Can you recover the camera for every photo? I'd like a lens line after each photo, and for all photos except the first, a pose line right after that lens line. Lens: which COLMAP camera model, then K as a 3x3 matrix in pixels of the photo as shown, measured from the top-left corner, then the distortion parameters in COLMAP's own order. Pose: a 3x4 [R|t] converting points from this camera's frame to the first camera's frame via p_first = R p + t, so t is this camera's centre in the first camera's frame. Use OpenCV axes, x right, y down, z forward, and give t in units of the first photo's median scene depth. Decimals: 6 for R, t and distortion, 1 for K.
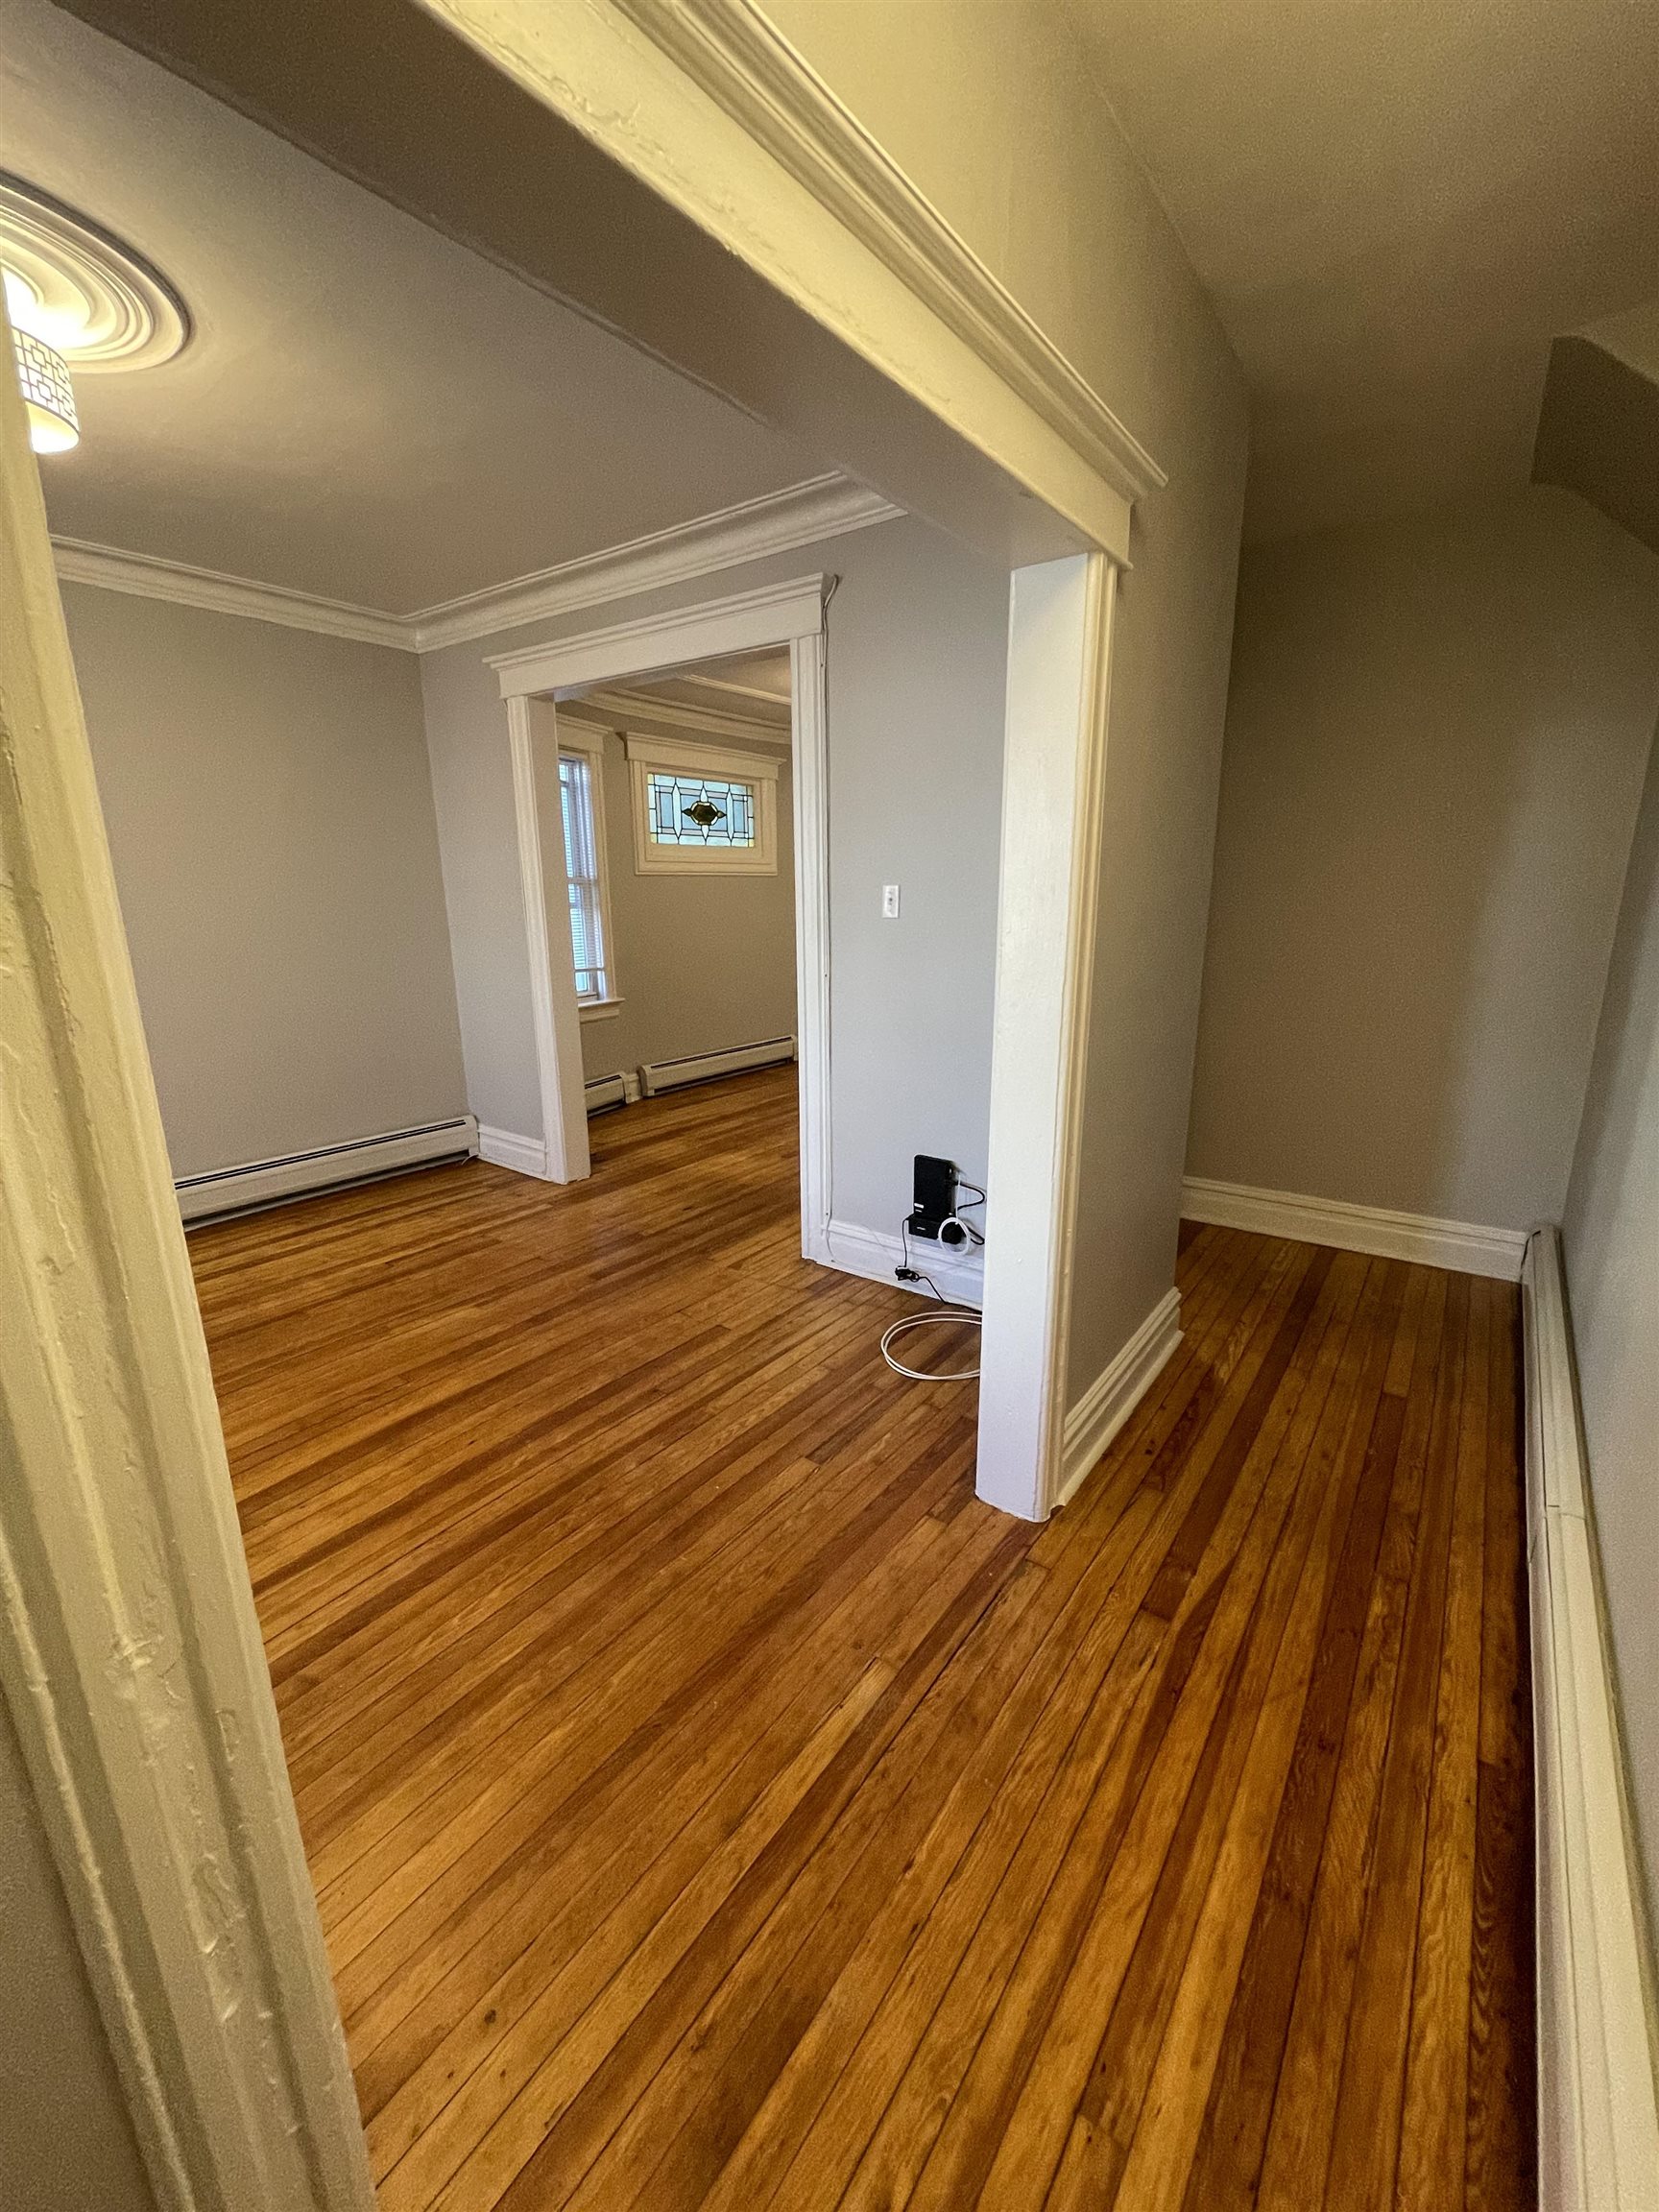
lens RADIAL K [[890.8, 0, 831.1], [0, 890.8, 1107.9], [0, 0, 1]] dist [-0.006872, 0.000493]
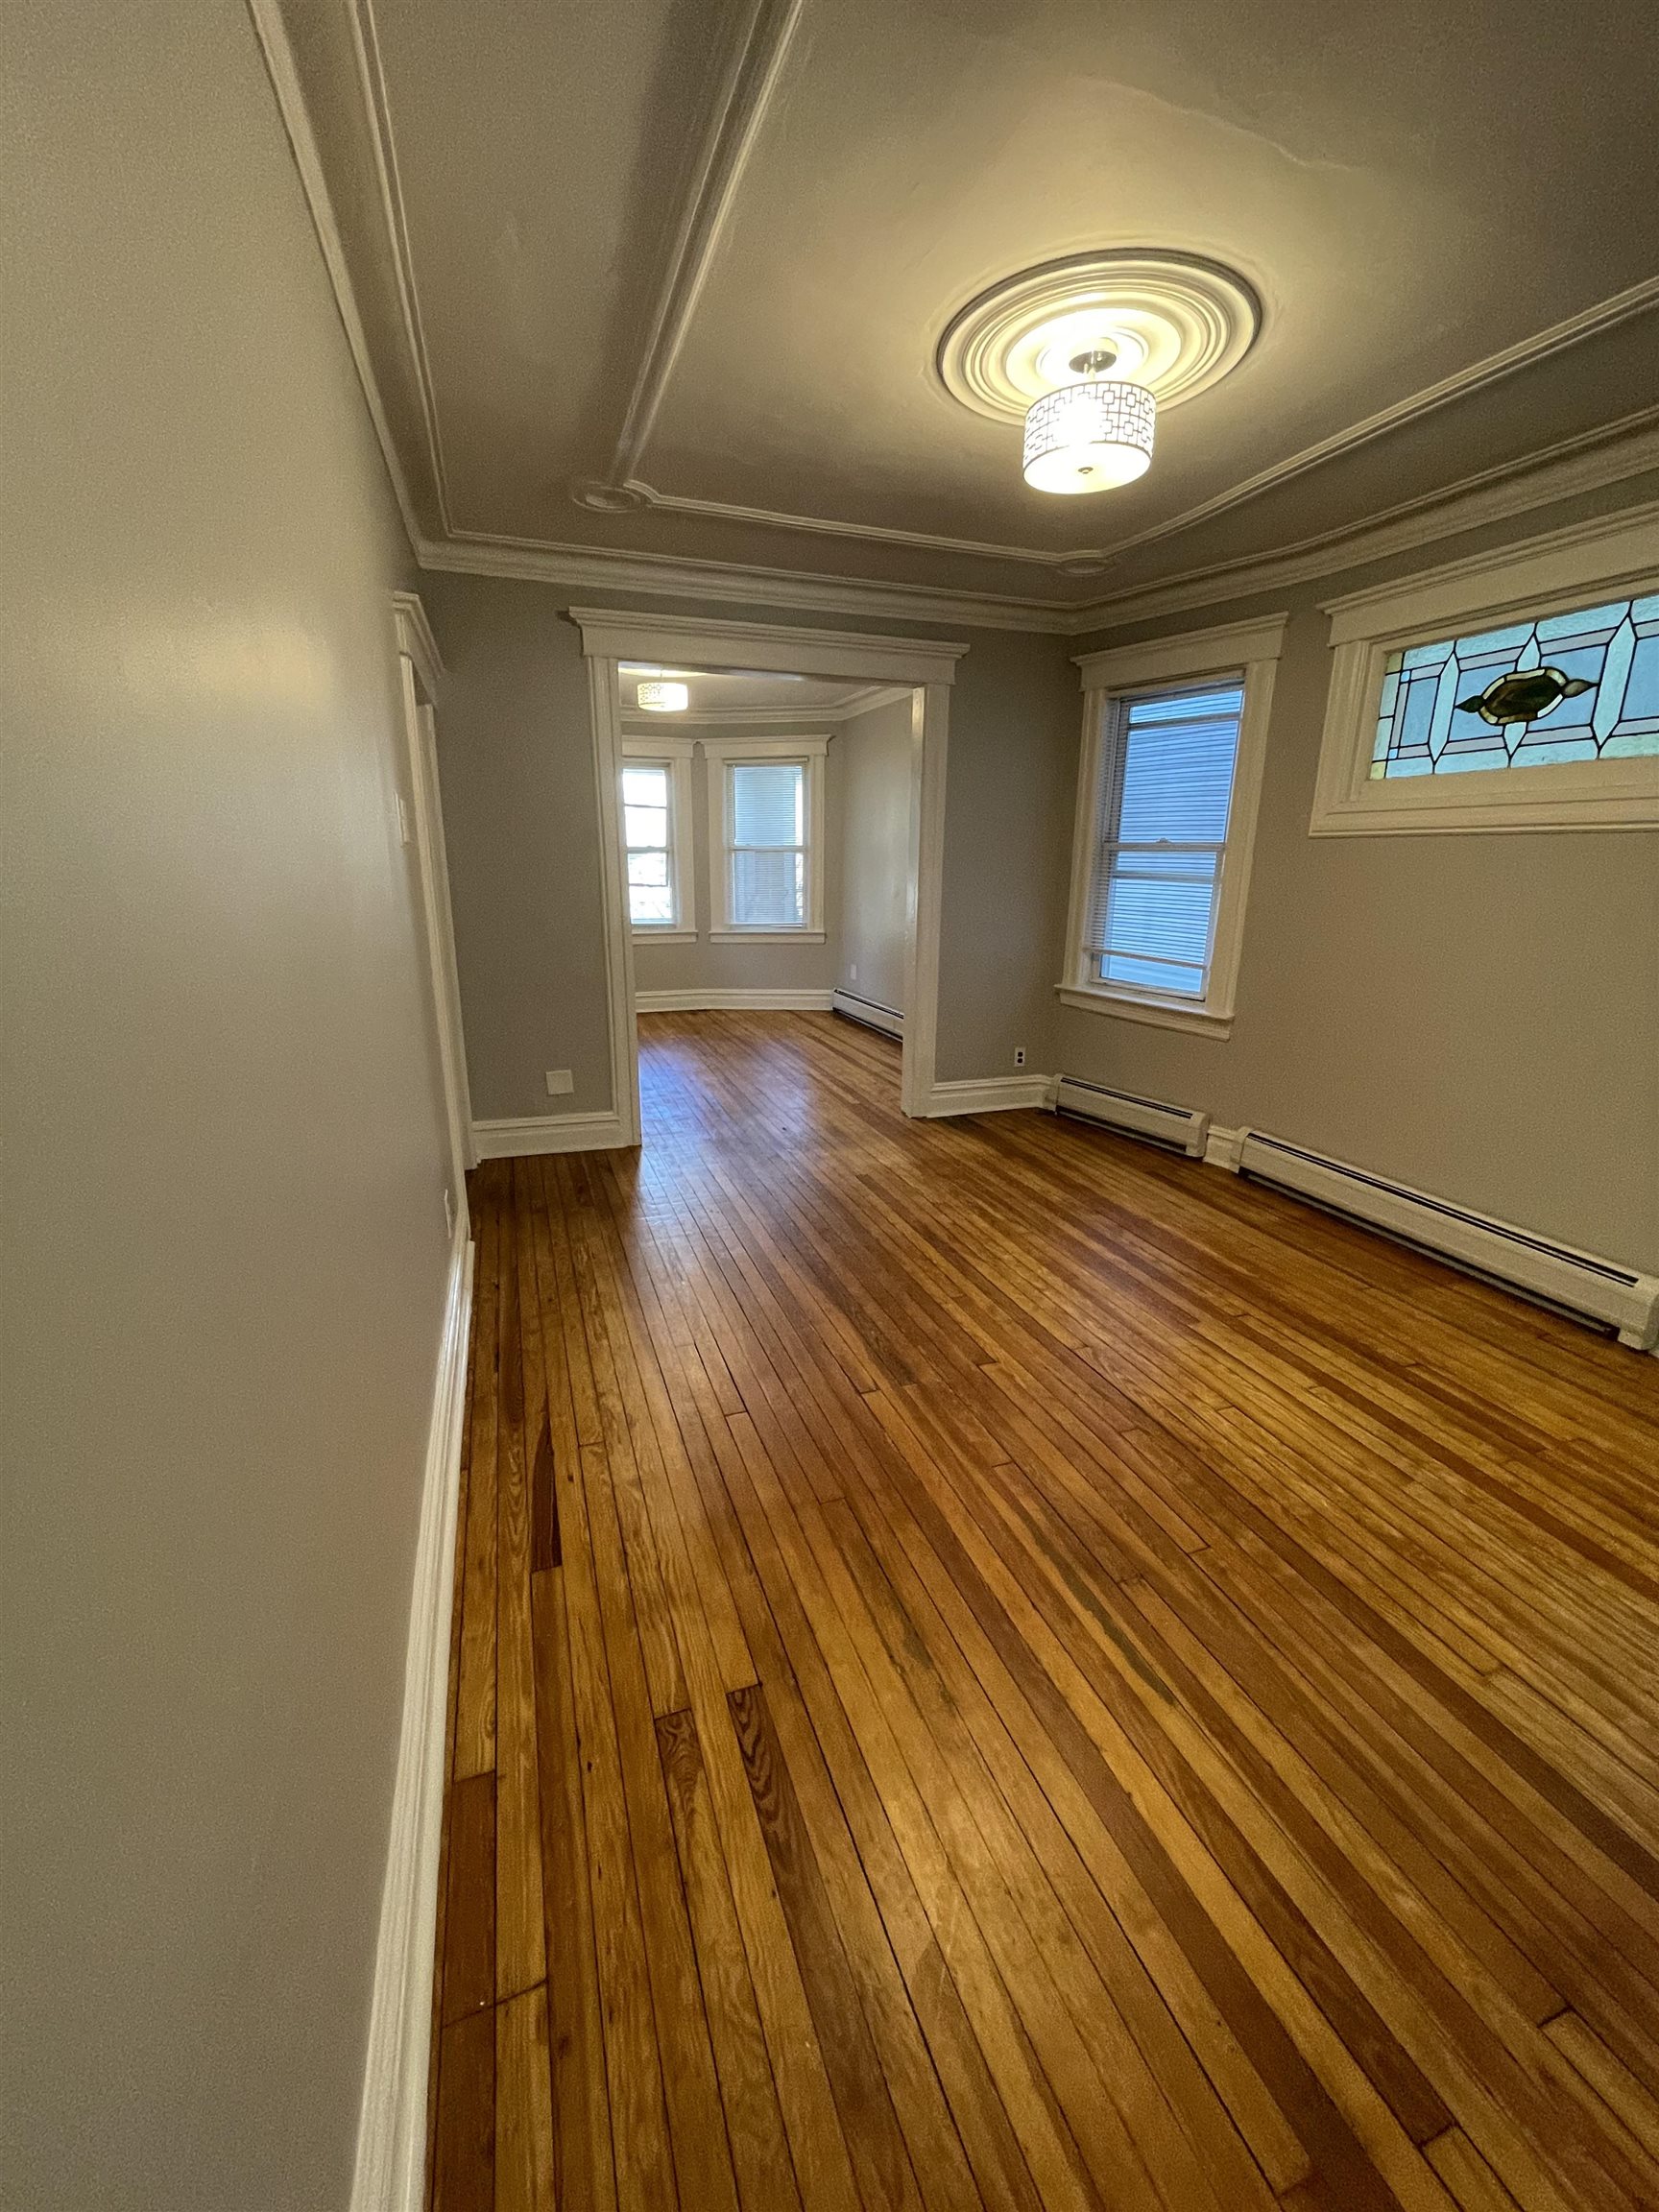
lens RADIAL K [[890.8, 0, 828.0], [0, 890.8, 1107.8], [0, 0, 1]] dist [-0.006872, 0.000493]
pose [[-0.563435, 0.223244, -0.795426, 0.496923], [-0.205097, 0.894862, 0.396431, -0.263346], [0.800297, 0.386502, -0.458410, 1.063201]]
